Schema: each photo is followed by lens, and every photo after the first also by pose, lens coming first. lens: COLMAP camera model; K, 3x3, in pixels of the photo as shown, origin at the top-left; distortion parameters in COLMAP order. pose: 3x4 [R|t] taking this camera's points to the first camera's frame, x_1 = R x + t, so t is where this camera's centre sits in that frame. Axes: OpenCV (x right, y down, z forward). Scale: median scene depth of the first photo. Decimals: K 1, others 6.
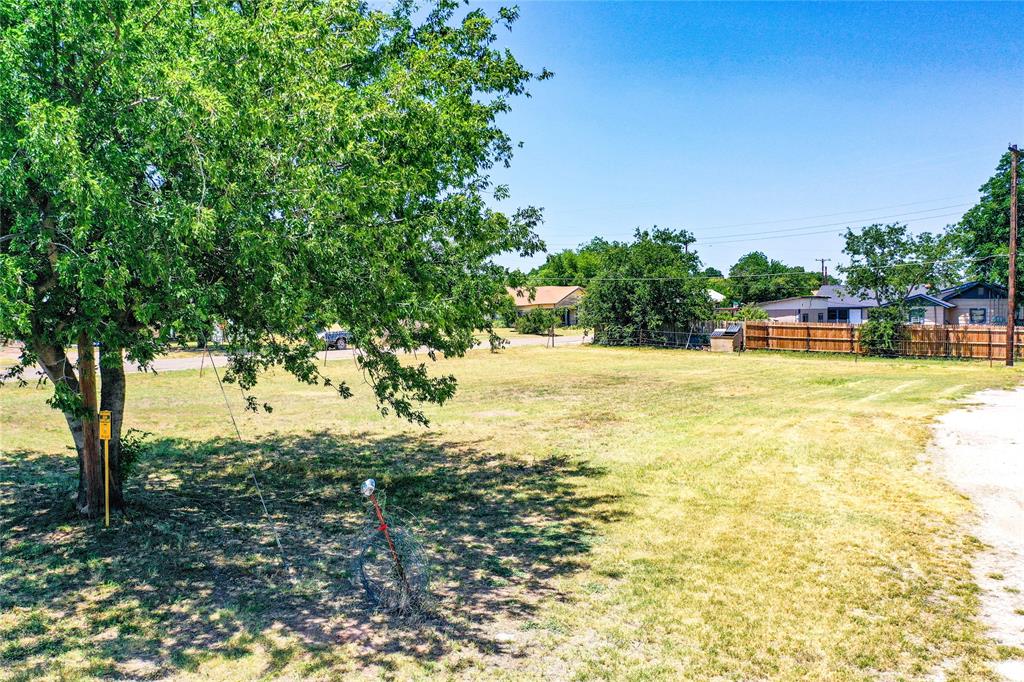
lens RADIAL K [[835.9, 0, 512.0], [0, 835.9, 341.0], [0, 0, 1]] dist [-0.001500, -0.008246]
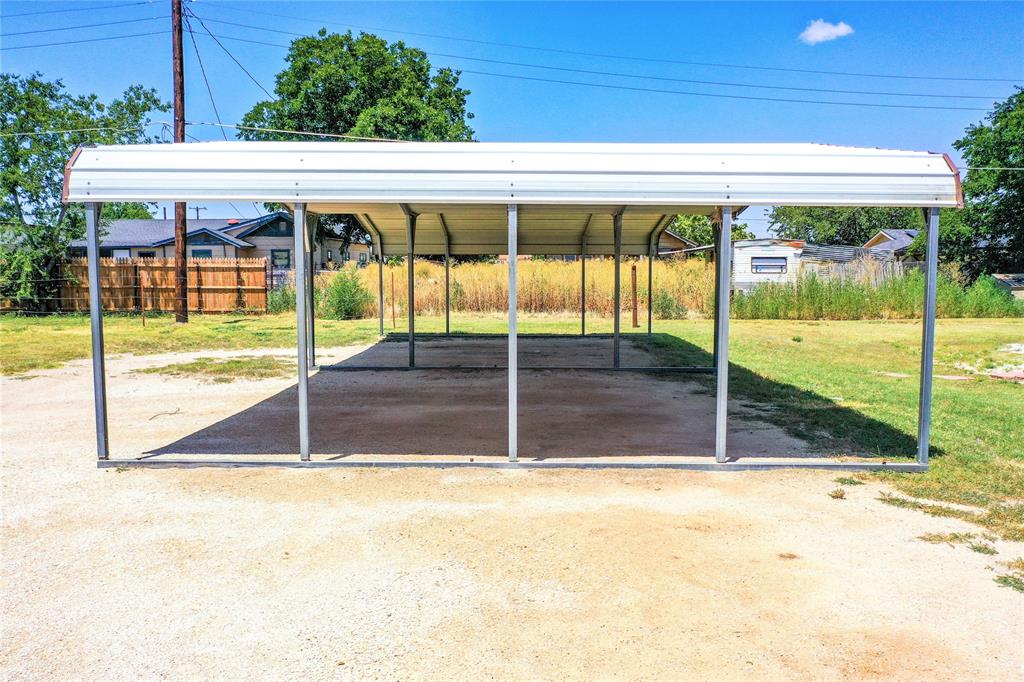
lens RADIAL K [[835.9, 0, 512.0], [0, 835.9, 341.0], [0, 0, 1]] dist [-0.001500, -0.008246]
pose [[0.814355, -0.046097, 0.578533, 0.341507], [0.023832, 0.998656, 0.046026, 0.016617], [-0.579877, -0.023694, 0.814360, 0.311511]]
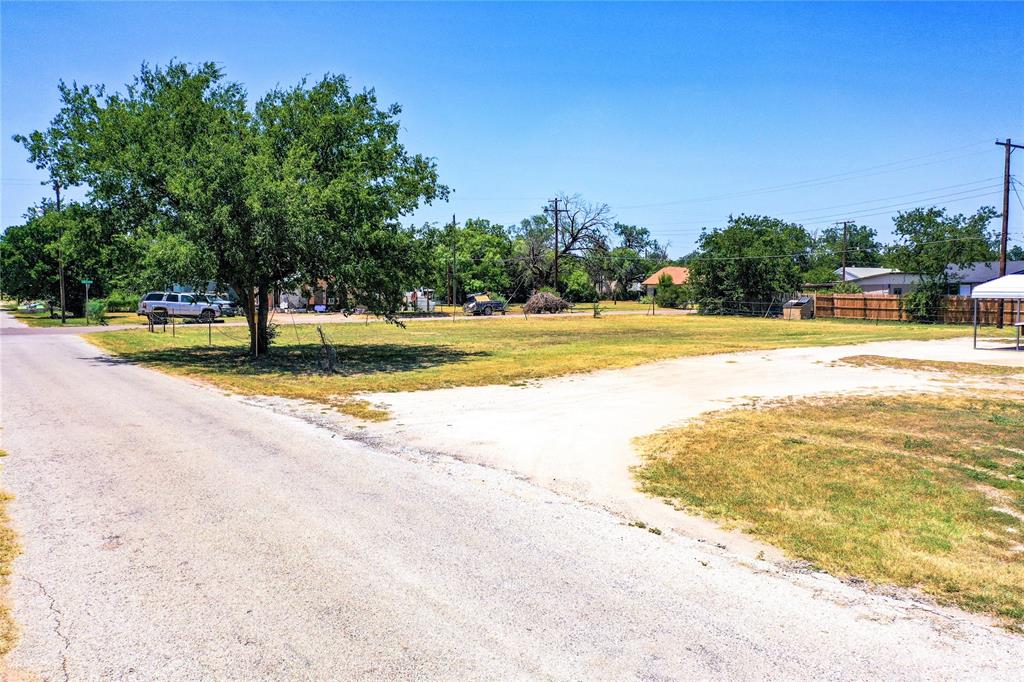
lens RADIAL K [[835.9, 0, 512.0], [0, 835.9, 341.0], [0, 0, 1]] dist [-0.001500, -0.008246]
pose [[0.955684, 0.016707, -0.293921, 0.218013], [-0.010946, 0.999715, 0.021236, 0.022420], [0.294192, -0.017078, 0.955594, -0.239051]]
